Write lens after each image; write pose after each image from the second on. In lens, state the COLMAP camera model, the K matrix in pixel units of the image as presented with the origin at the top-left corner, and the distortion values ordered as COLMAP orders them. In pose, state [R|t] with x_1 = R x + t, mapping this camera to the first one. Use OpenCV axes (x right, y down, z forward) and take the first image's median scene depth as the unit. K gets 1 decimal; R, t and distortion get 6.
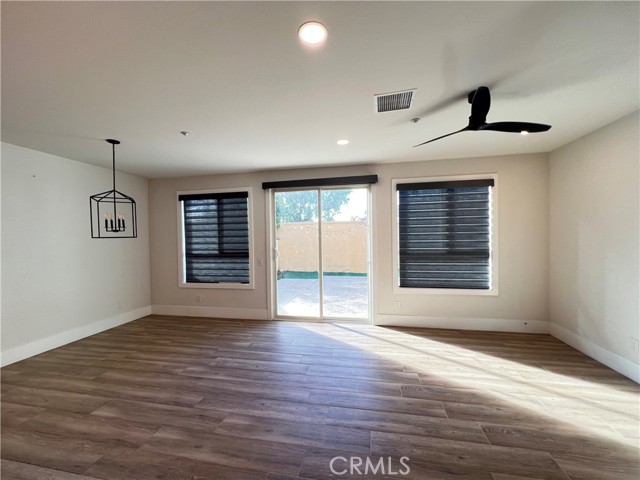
lens RADIAL K [[258.7, 0, 321.1], [0, 258.7, 240.1], [0, 0, 1]] dist [-0.001031, -0.000117]
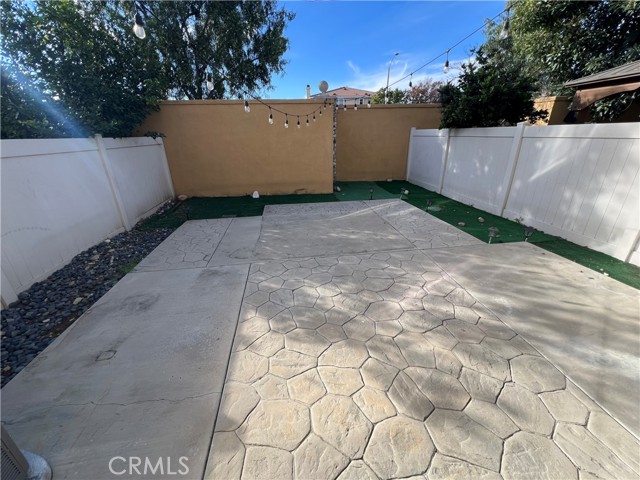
lens RADIAL K [[259.9, 0, 320.3], [0, 259.9, 242.2], [0, 0, 1]] dist [-0.002165, -0.000114]
pose [[0.943507, -0.128275, 0.305516, -0.190544], [0.008205, 0.930788, 0.365467, 0.027839], [-0.331251, -0.342314, 0.879258, 1.221471]]
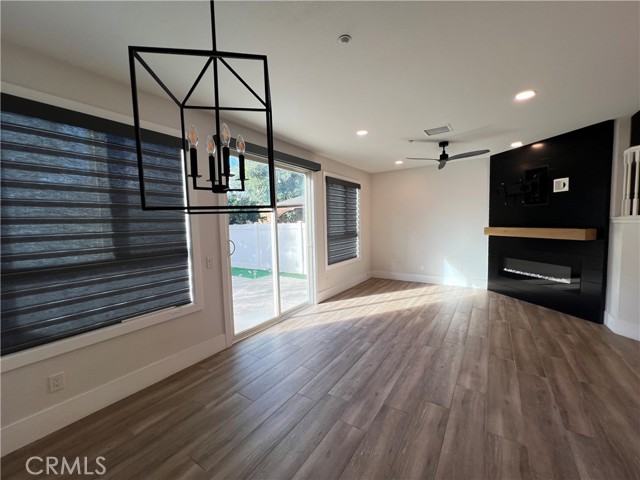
lens RADIAL K [[258.7, 0, 321.4], [0, 258.7, 241.0], [0, 0, 1]] dist [-0.001031, -0.000117]
pose [[0.379290, -0.059932, 0.923335, -0.892949], [0.029885, 0.998173, 0.052514, 0.011810], [-0.924795, 0.007676, 0.380388, 0.662099]]
